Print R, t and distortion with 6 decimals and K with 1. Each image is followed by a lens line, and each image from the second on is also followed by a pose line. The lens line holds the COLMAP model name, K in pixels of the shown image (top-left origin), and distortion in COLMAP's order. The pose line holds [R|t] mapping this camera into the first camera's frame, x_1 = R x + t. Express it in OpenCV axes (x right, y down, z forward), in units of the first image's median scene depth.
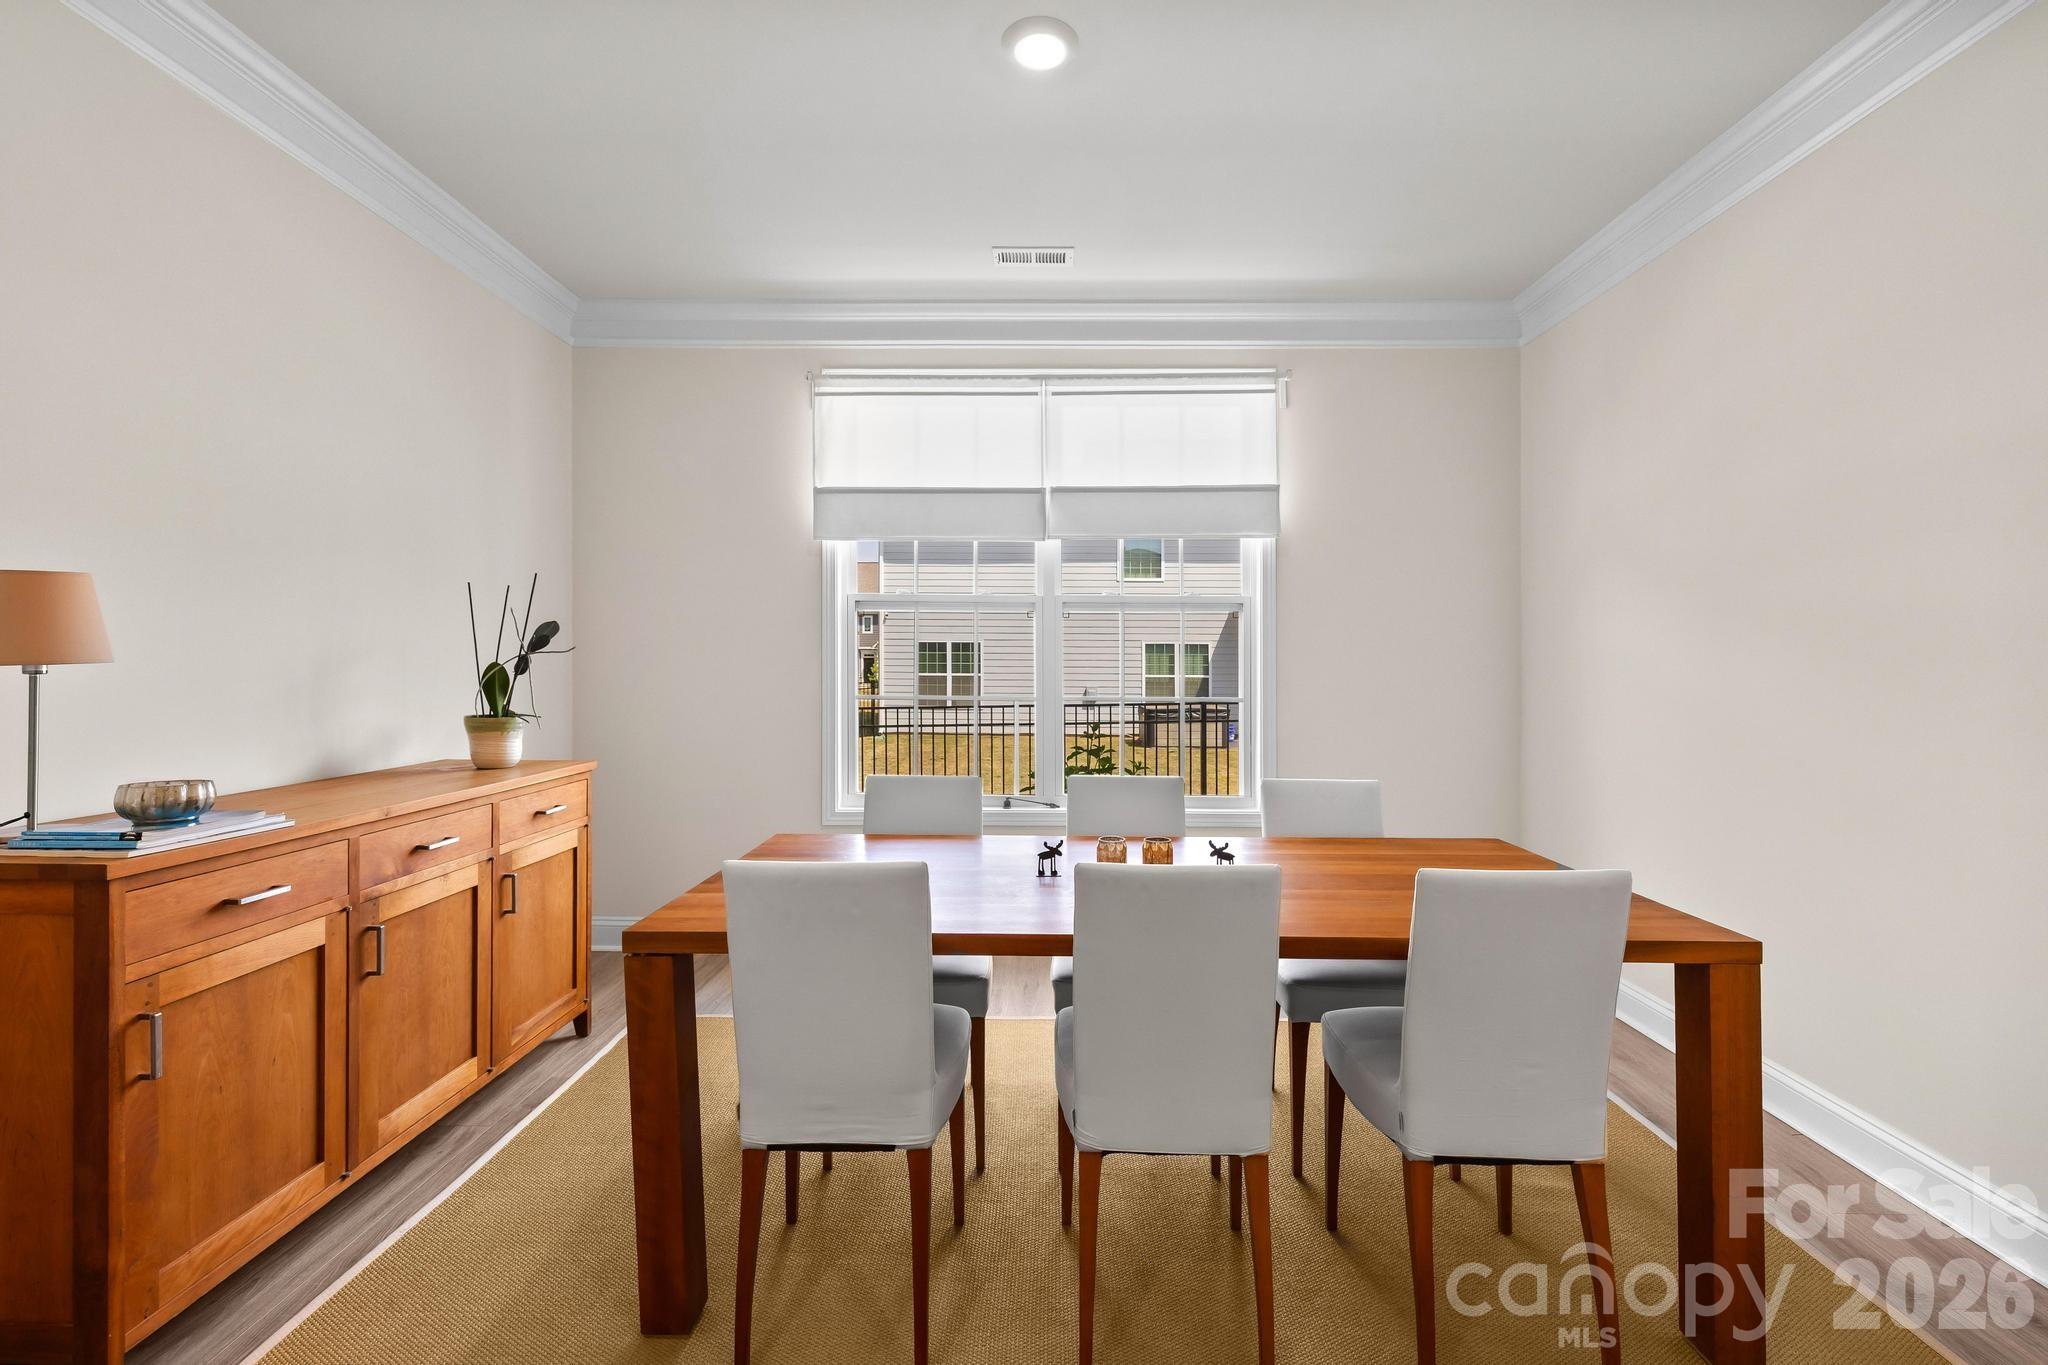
lens RADIAL K [[877.5, 0, 1025.3], [0, 877.5, 657.5], [0, 0, 1]] dist [-0.000747, 0.000634]
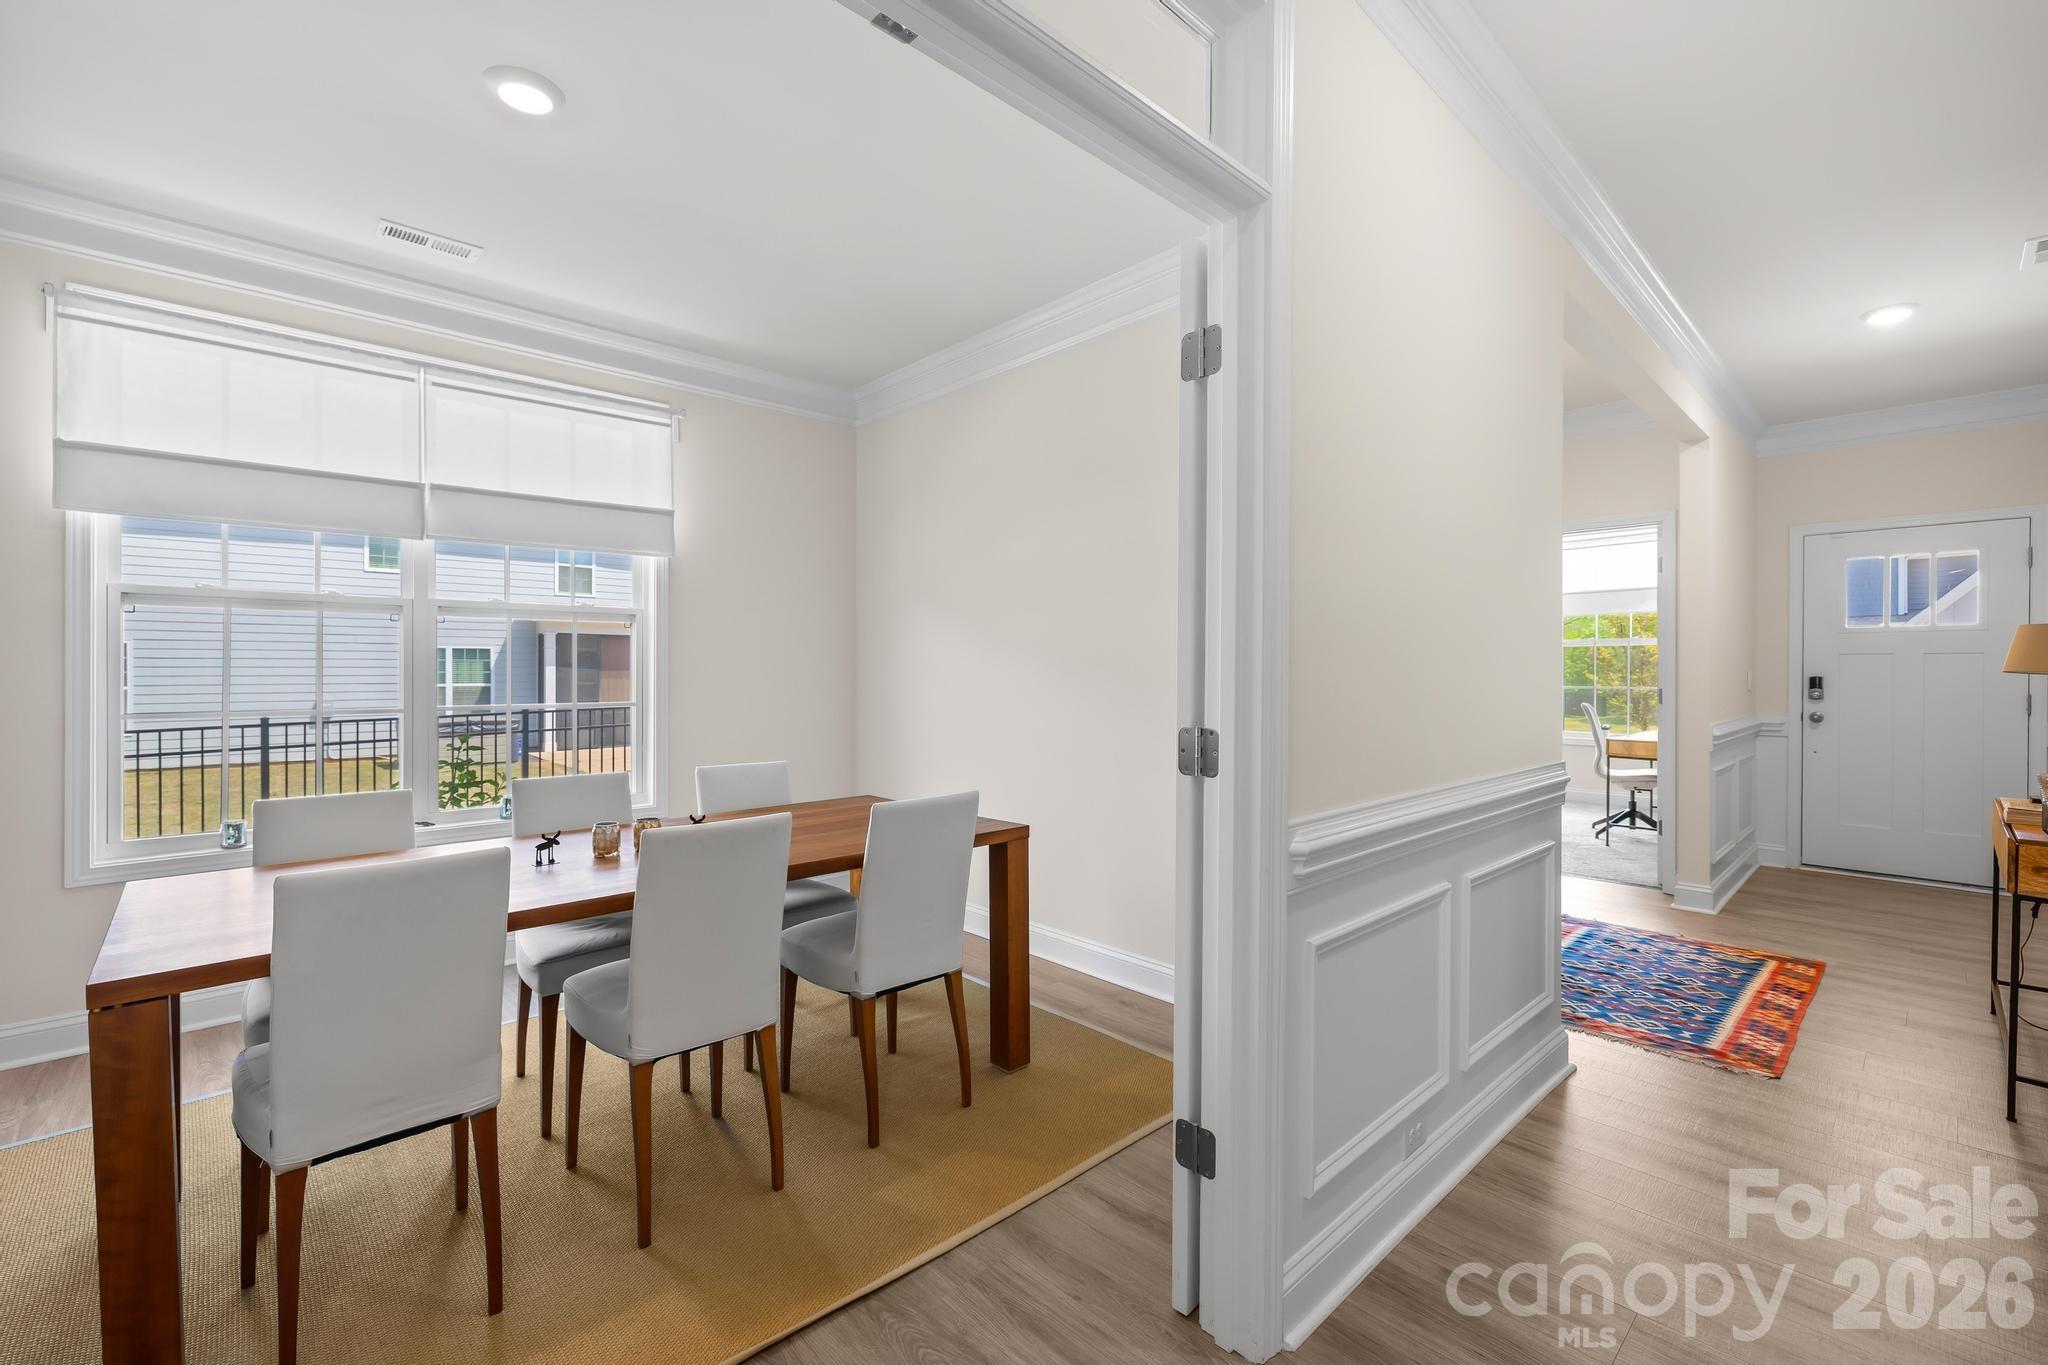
lens RADIAL K [[861.1, 0, 1015.1], [0, 861.1, 674.3], [0, 0, 1]] dist [-0.002402, -0.000426]
pose [[0.725764, -0.009392, 0.687880, -0.151945], [0.000670, 0.999916, 0.012945, -0.001755], [-0.687943, -0.008934, 0.725709, -0.098228]]
